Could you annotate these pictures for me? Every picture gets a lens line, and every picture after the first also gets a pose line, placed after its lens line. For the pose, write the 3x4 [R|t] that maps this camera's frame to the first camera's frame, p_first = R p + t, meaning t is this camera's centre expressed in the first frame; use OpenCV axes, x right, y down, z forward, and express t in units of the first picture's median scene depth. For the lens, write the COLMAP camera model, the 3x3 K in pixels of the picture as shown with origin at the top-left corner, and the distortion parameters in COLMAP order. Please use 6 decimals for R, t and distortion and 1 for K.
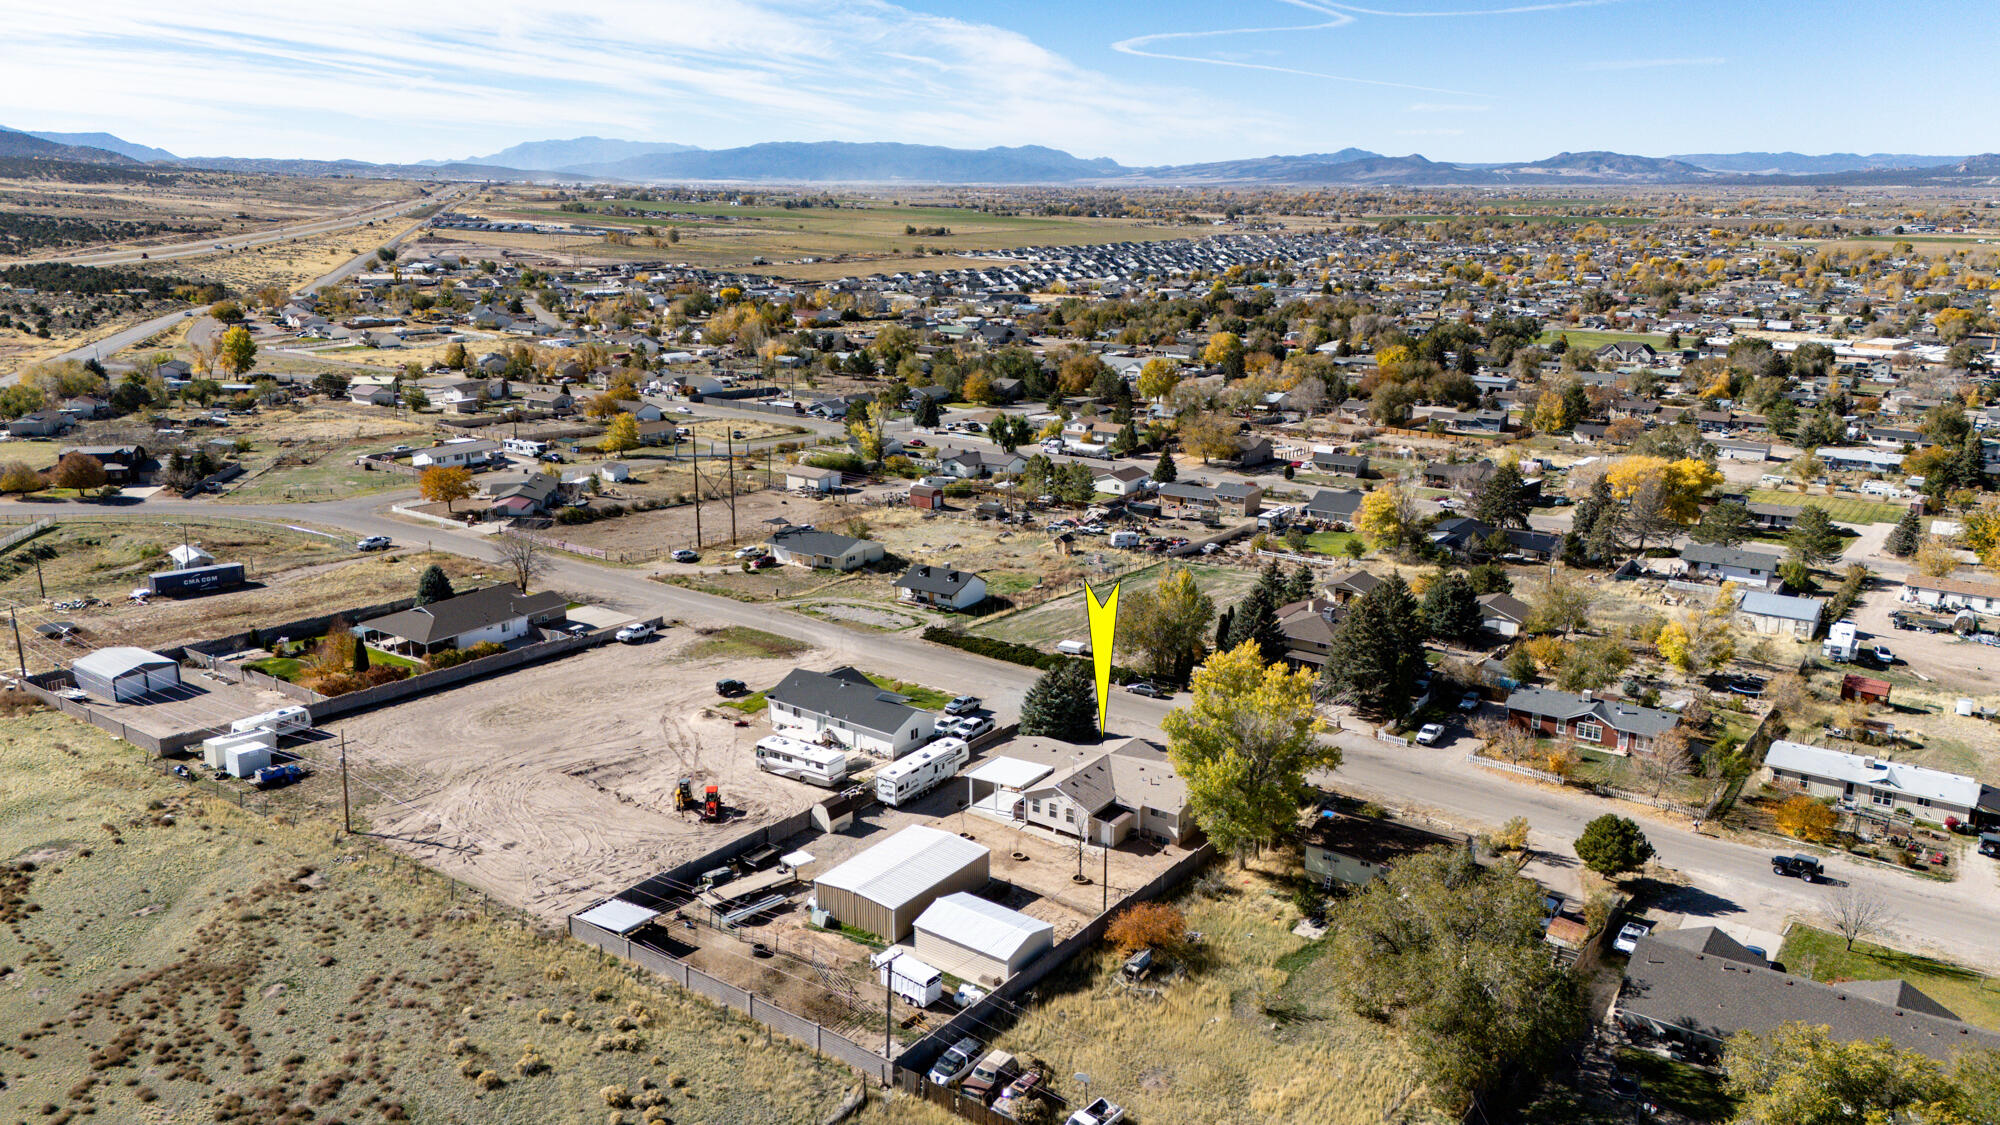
lens RADIAL K [[1459.4, 0, 996.9], [0, 1459.4, 555.0], [0, 0, 1]] dist [0.054685, -0.026427]
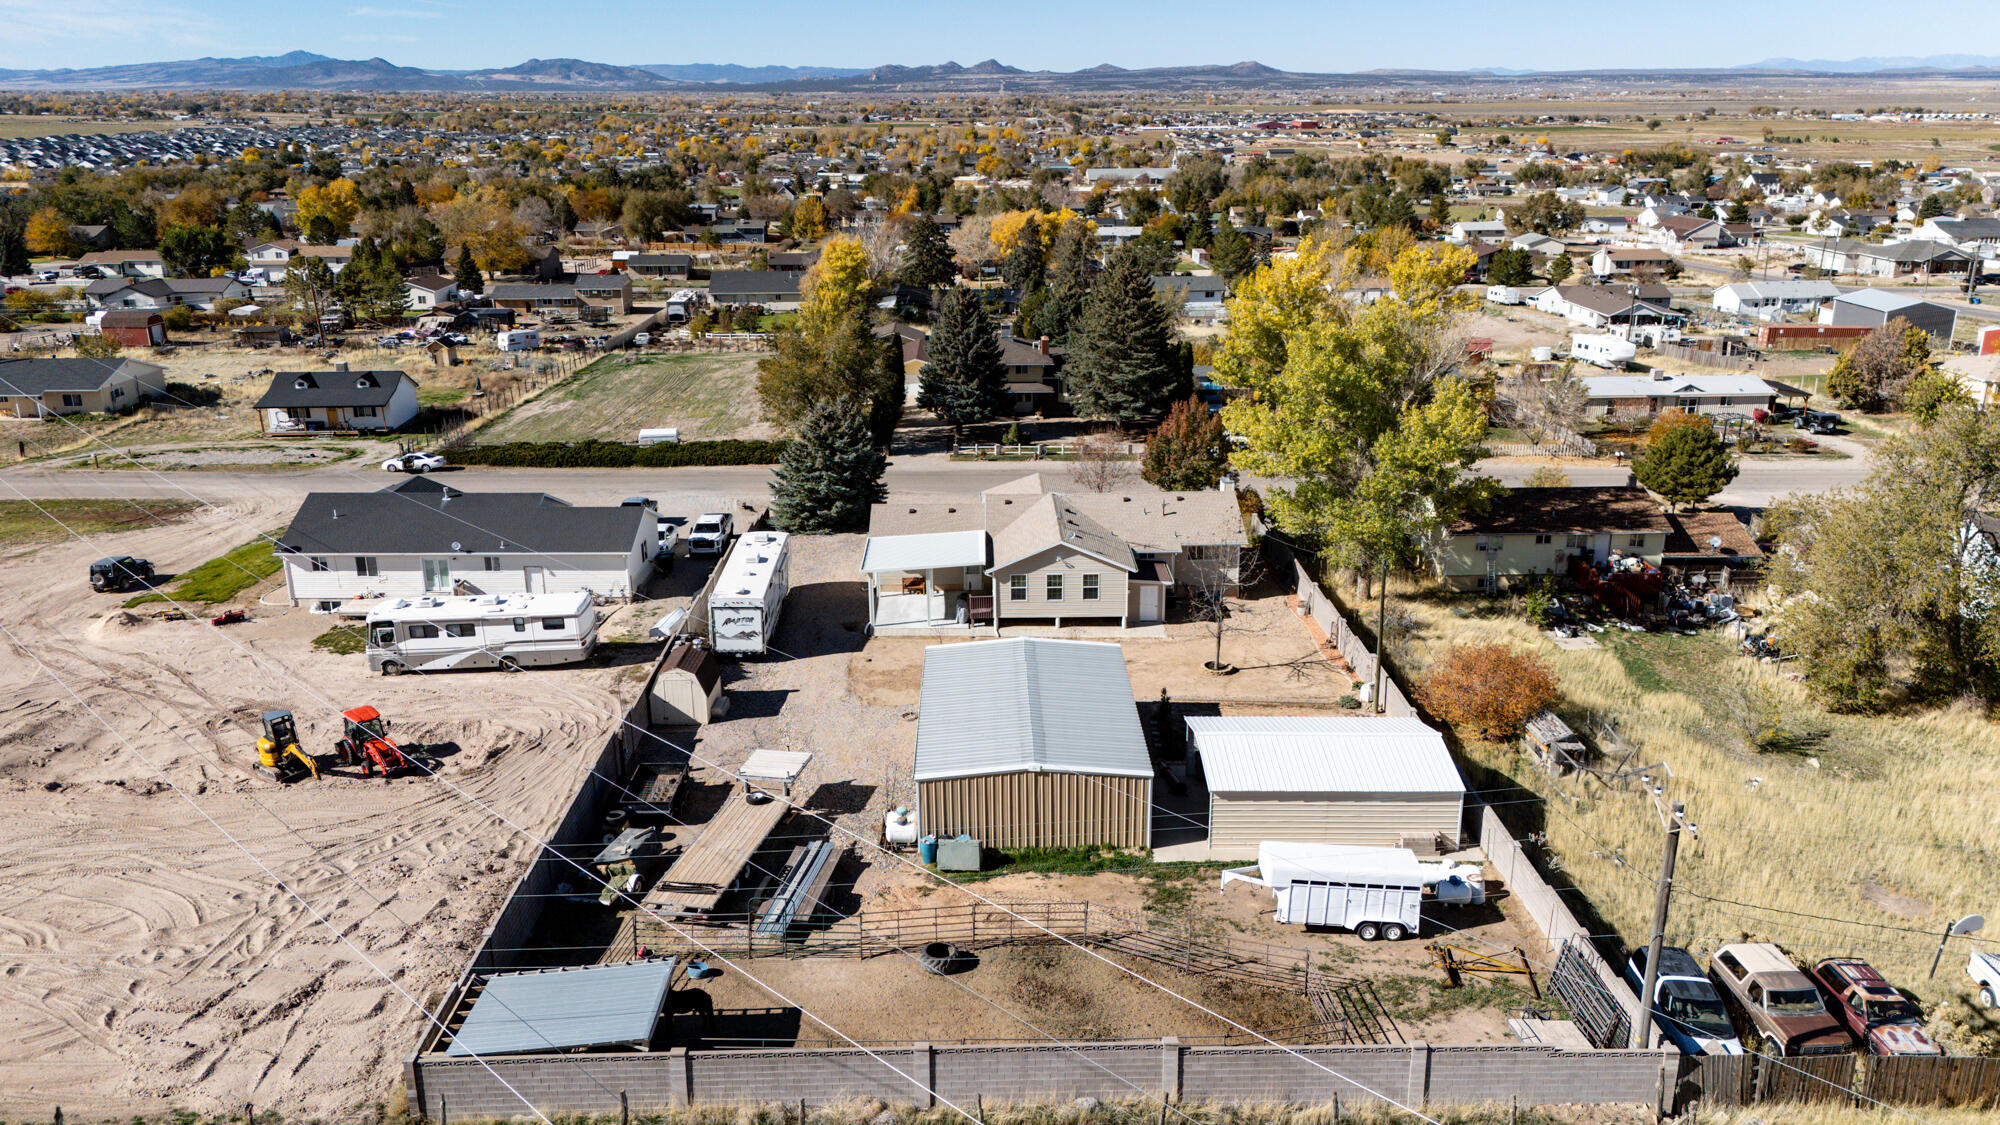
lens RADIAL K [[1459.4, 0, 1004.4], [0, 1459.4, 561.7], [0, 0, 1]] dist [0.054685, -0.026427]
pose [[0.795523, -0.189615, 0.575490, -0.276797], [0.154105, 0.981858, 0.110482, 0.092405], [-0.585999, 0.000795, 0.810312, 0.511863]]
